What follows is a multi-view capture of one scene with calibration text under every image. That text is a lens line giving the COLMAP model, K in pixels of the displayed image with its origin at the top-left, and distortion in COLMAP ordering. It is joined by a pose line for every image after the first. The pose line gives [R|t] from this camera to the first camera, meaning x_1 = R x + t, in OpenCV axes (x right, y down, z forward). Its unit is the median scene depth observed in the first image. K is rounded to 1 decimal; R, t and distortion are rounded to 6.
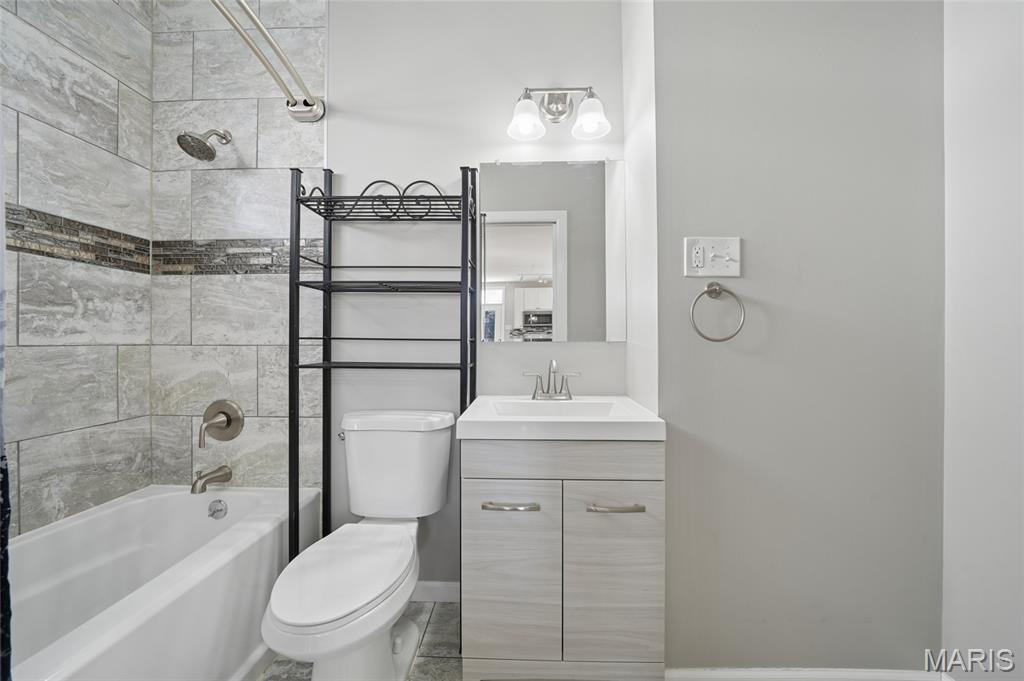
lens RADIAL K [[381.6, 0, 513.5], [0, 381.6, 338.0], [0, 0, 1]] dist [0.000959, 0.000023]
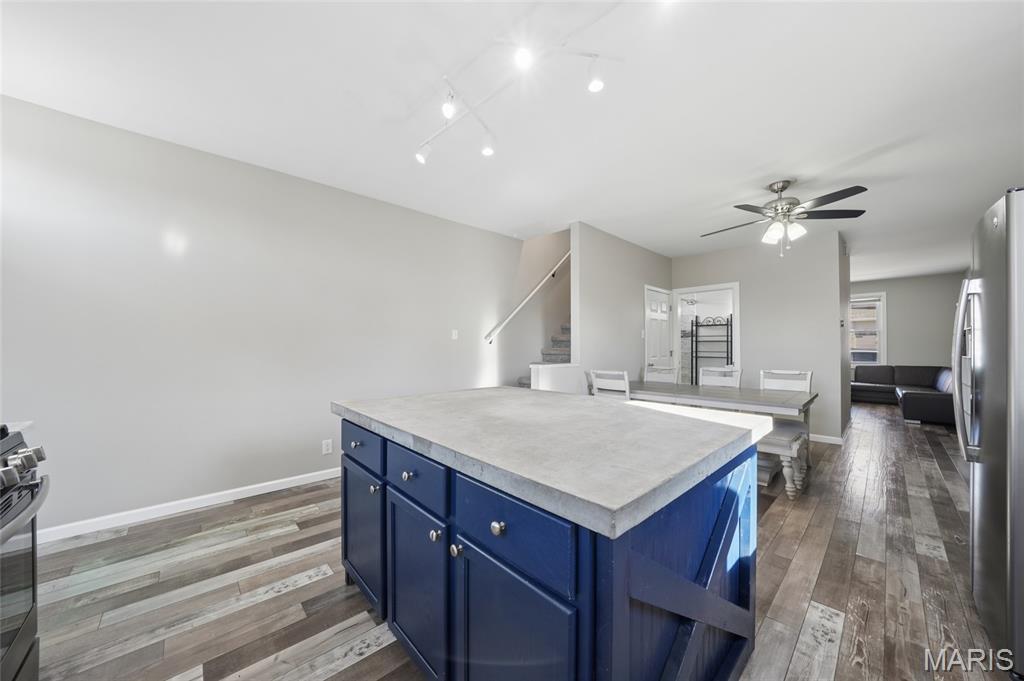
lens RADIAL K [[359.7, 0, 509.9], [0, 359.7, 340.9], [0, 0, 1]] dist [-0.017595, 0.000375]
pose [[0.711737, -0.014237, -0.702301, 0.979303], [0.002793, 0.999844, -0.017438, -0.058199], [0.702440, 0.010450, 0.711666, -3.777992]]
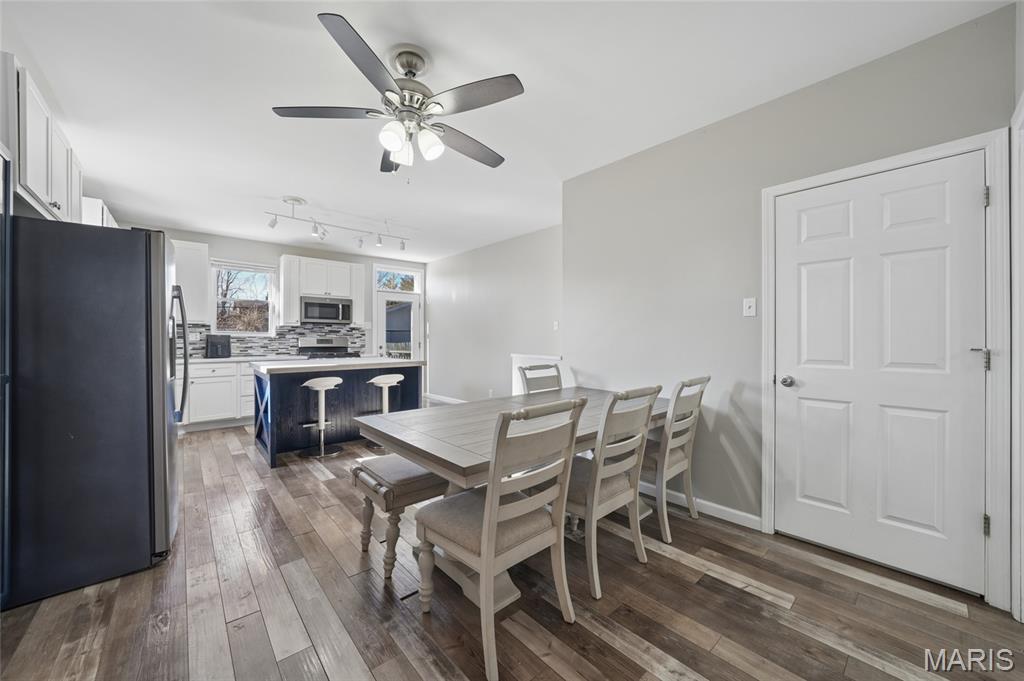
lens RADIAL K [[378.5, 0, 512.9], [0, 378.5, 338.6], [0, 0, 1]] dist [-0.015870, 0.000371]
pose [[-0.722497, 0.002687, -0.691369, 1.272330], [0.001797, 0.999996, 0.002009, -0.051348], [0.691372, 0.000209, -0.722499, -0.187353]]
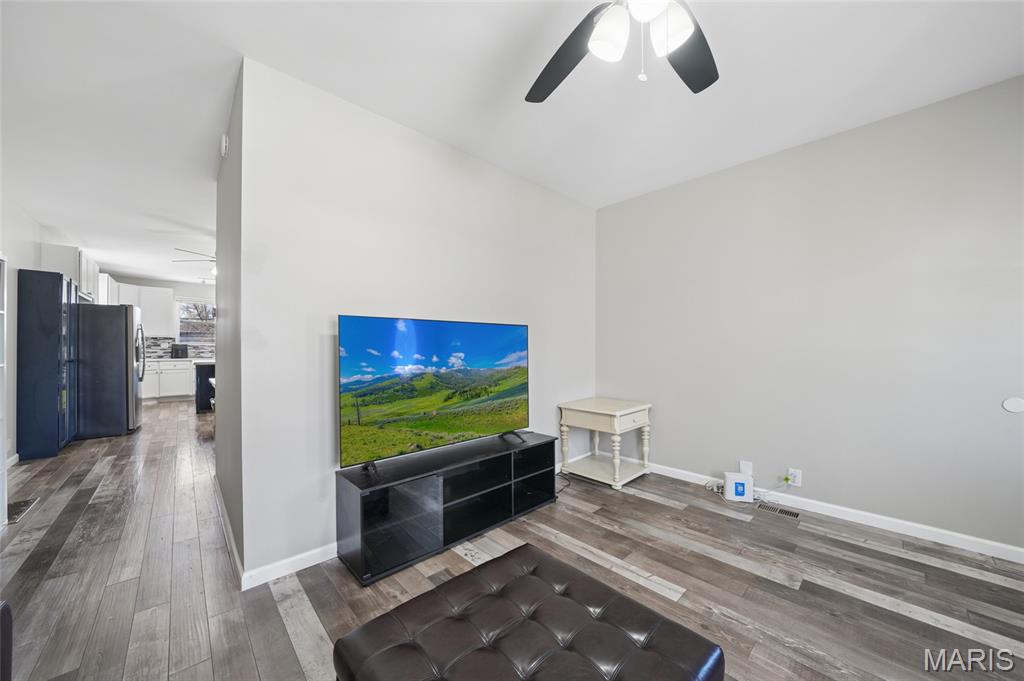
lens RADIAL K [[359.7, 0, 515.7], [0, 359.7, 349.6], [0, 0, 1]] dist [-0.017595, 0.000375]
pose [[-0.701513, -0.002528, -0.712653, 1.105716], [-0.006933, 0.999971, 0.003278, -0.053714], [0.712623, 0.007240, -0.701509, 2.573986]]
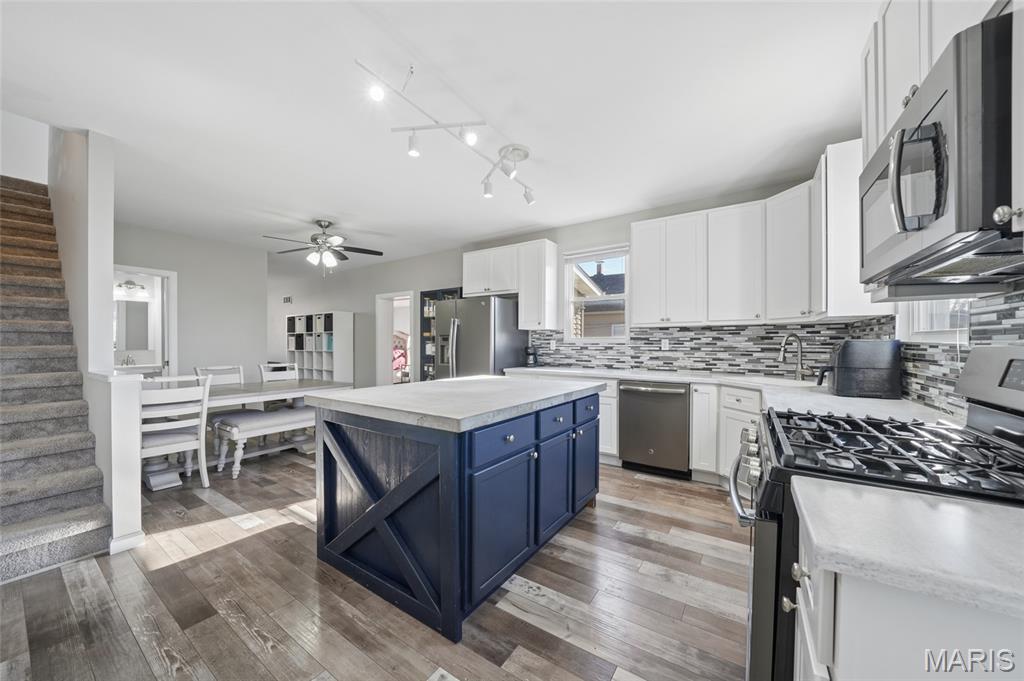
lens RADIAL K [[359.7, 0, 513.7], [0, 359.7, 349.1], [0, 0, 1]] dist [-0.017595, 0.000375]
pose [[0.516140, -0.012989, 0.856406, -0.884719], [-0.002588, 0.999857, 0.016725, -0.068422], [-0.856500, -0.010849, 0.516032, -3.908576]]
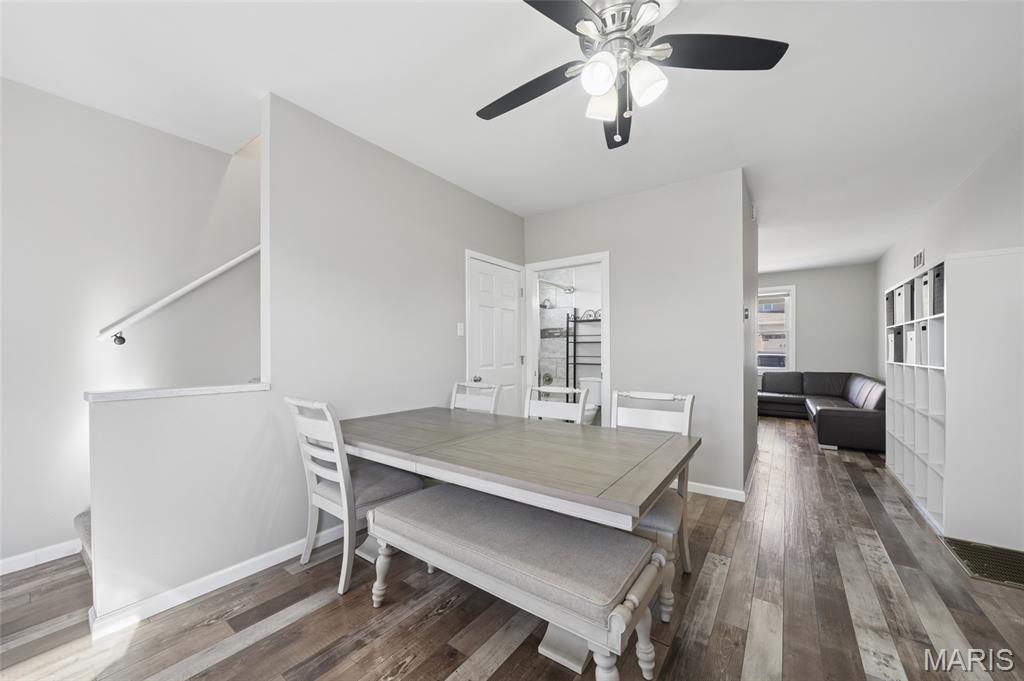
lens RADIAL K [[378.5, 0, 505.0], [0, 378.5, 349.2], [0, 0, 1]] dist [-0.015870, 0.000371]
pose [[0.822585, -0.006142, -0.568609, 0.959862], [0.004522, 0.999981, -0.004259, -0.051964], [0.568624, 0.000932, 0.822597, -2.223129]]
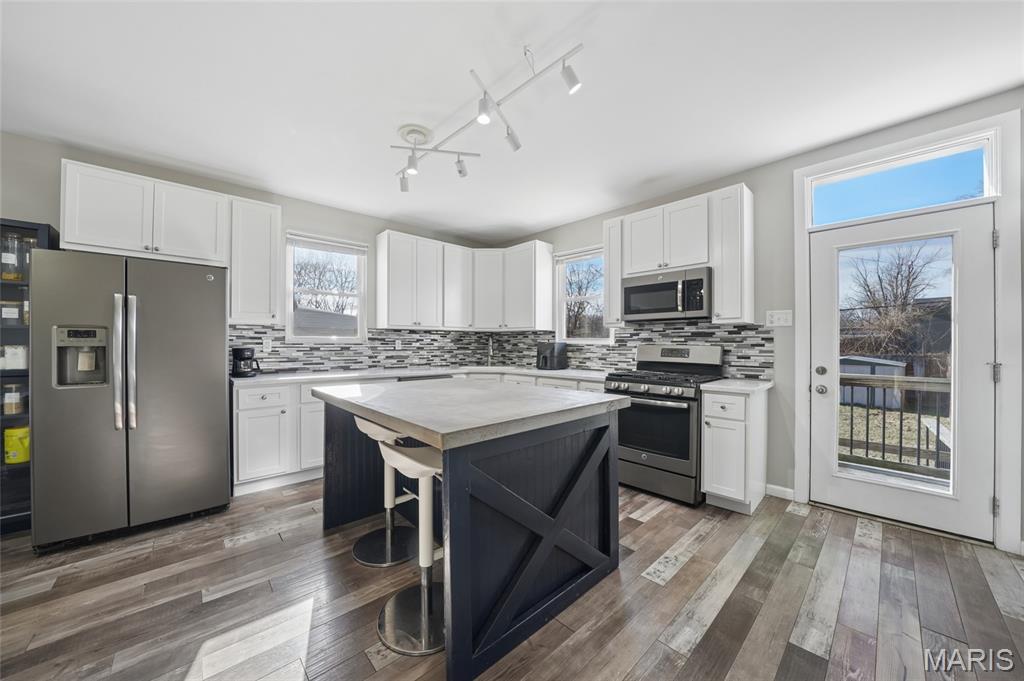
lens RADIAL K [[359.7, 0, 502.2], [0, 359.7, 341.5], [0, 0, 1]] dist [-0.017595, 0.000375]
pose [[-0.702086, 0.005870, 0.712068, -0.788978], [-0.002823, 0.999935, -0.011026, -0.057598], [-0.712087, -0.009751, -0.702024, -2.195459]]
